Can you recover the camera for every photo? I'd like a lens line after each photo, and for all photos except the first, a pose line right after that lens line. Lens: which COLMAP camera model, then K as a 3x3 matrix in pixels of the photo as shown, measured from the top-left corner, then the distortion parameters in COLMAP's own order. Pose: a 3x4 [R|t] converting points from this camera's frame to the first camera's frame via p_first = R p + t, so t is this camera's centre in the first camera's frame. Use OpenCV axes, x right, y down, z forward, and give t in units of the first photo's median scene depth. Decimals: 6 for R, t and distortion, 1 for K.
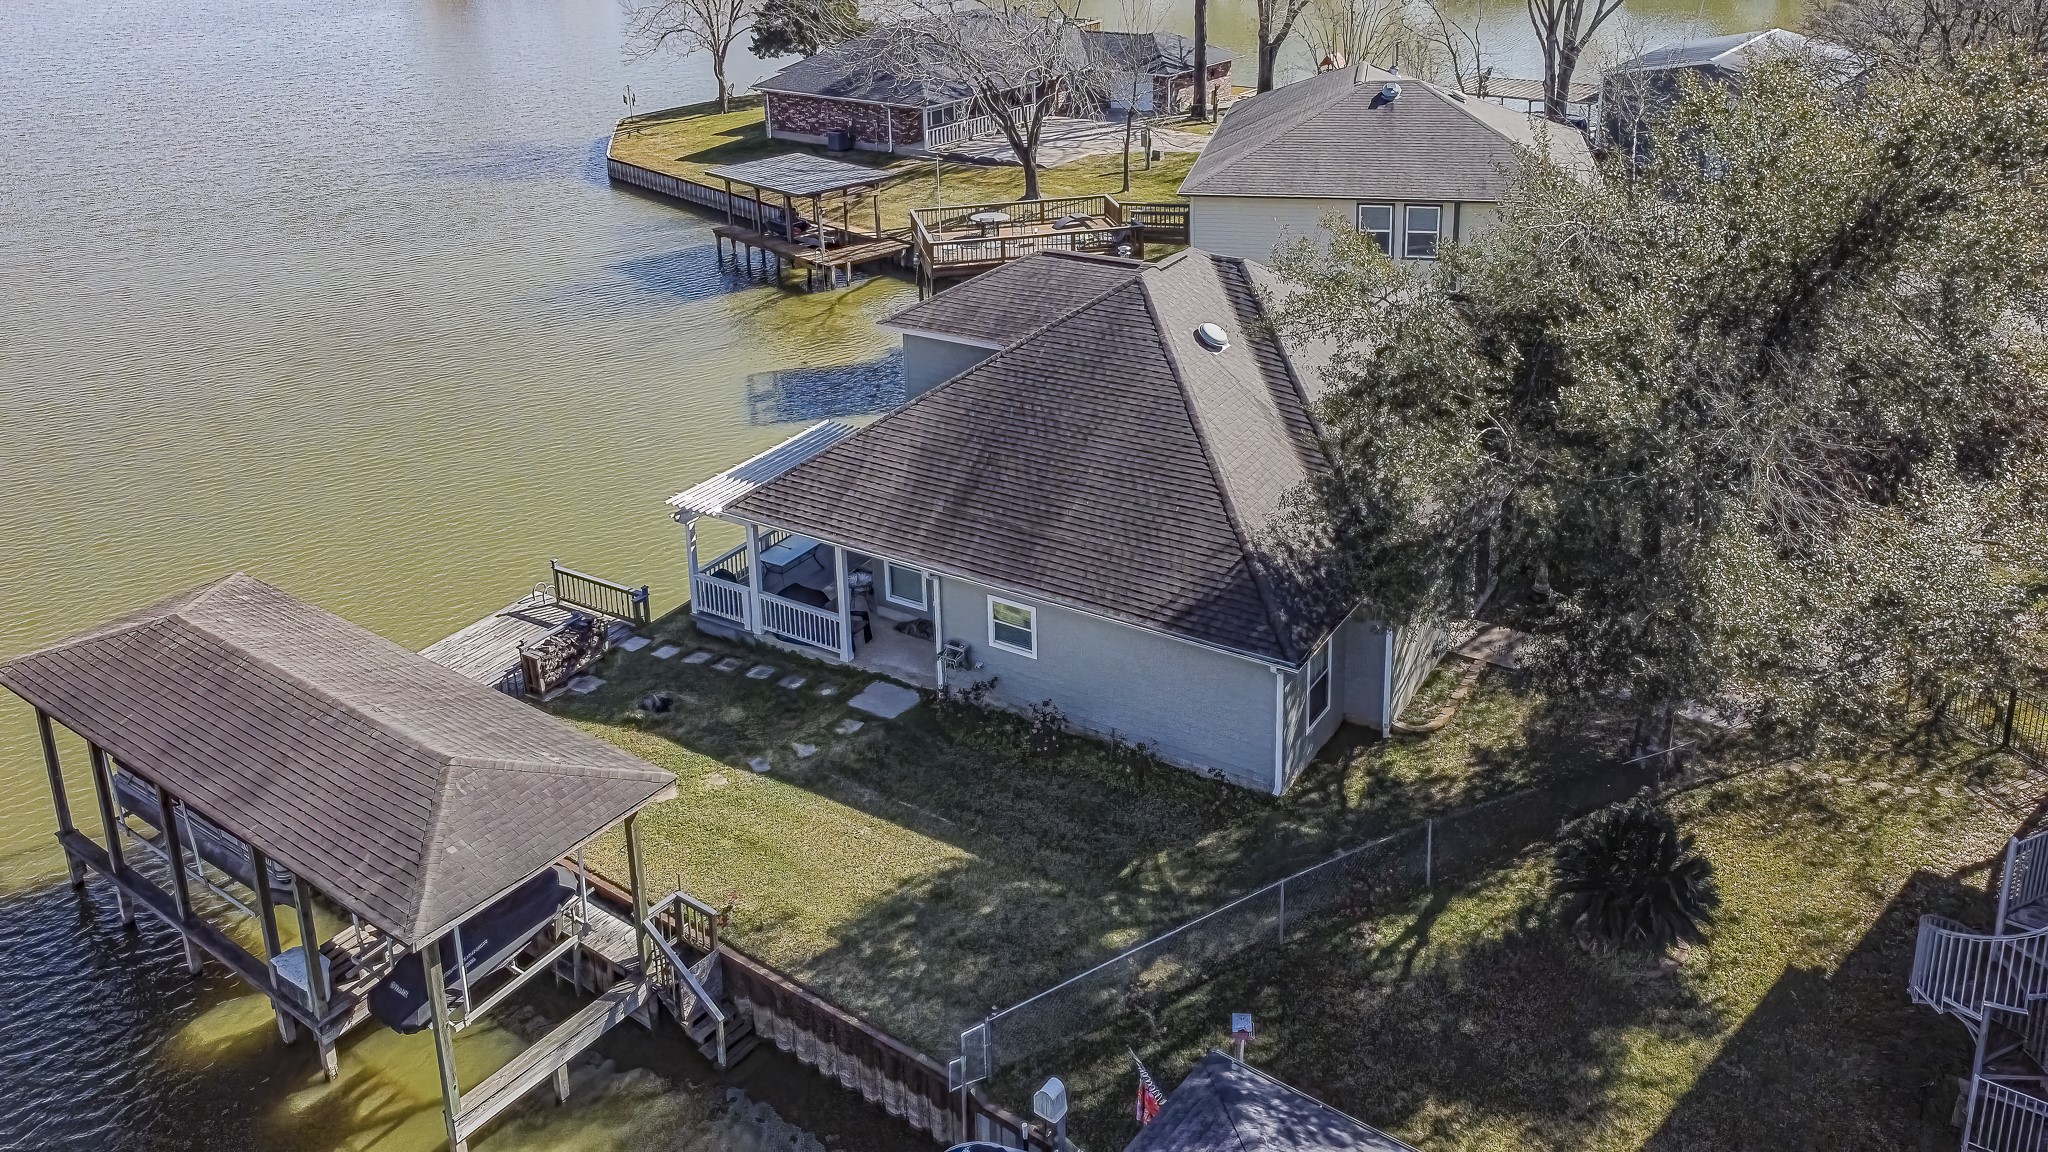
lens RADIAL K [[1612.6, 0, 1081.3], [0, 1612.6, 436.3], [0, 0, 1]] dist [0.047240, -0.071633]
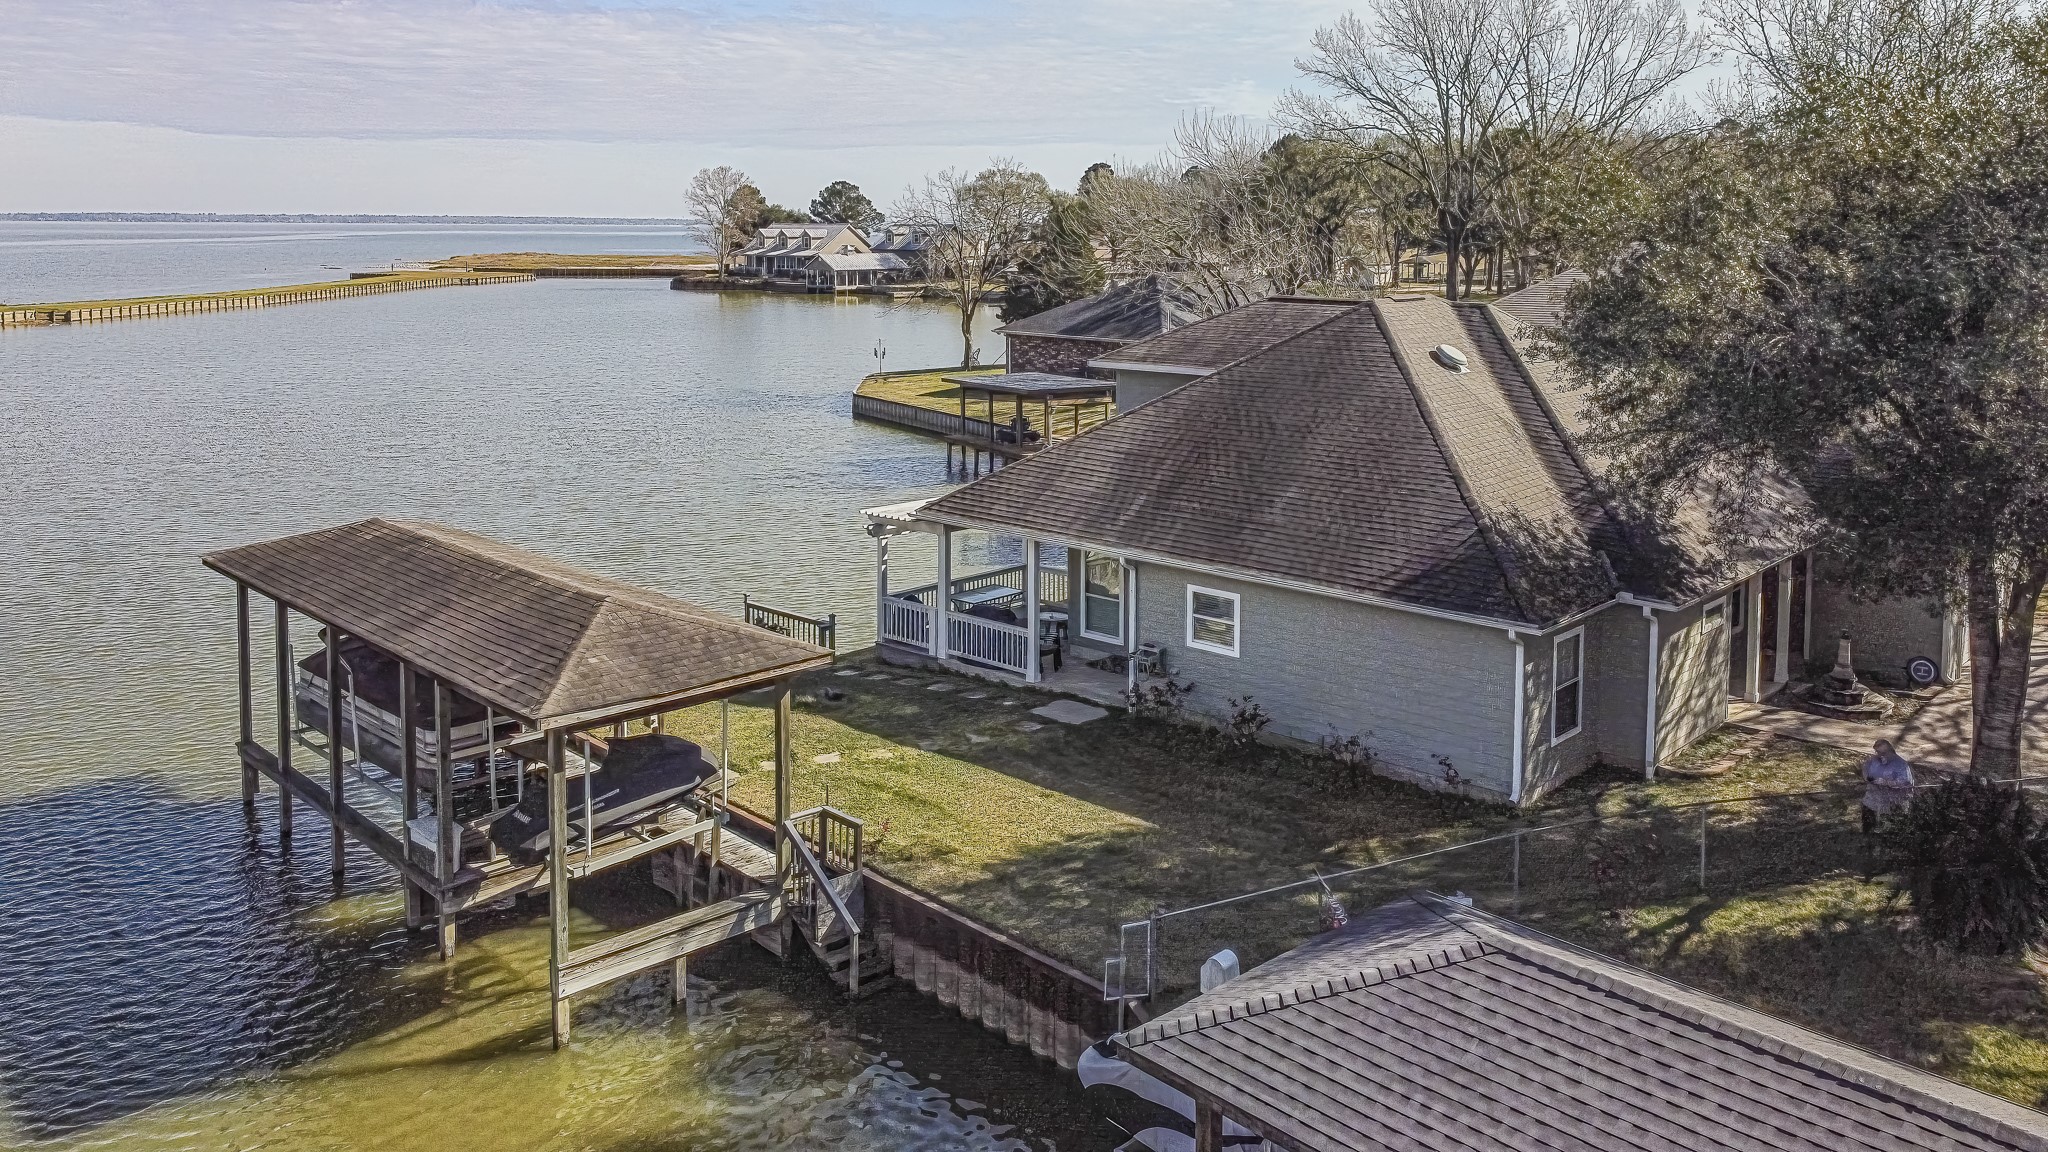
lens RADIAL K [[1610.2, 0, 1027.2], [0, 1610.2, 760.5], [0, 0, 1]] dist [-0.004114, 0.001649]
pose [[0.980833, 0.035980, -0.191501, 0.032537], [-0.075570, 0.976122, -0.203655, 0.413511], [0.179601, 0.214223, 0.960131, 0.142861]]
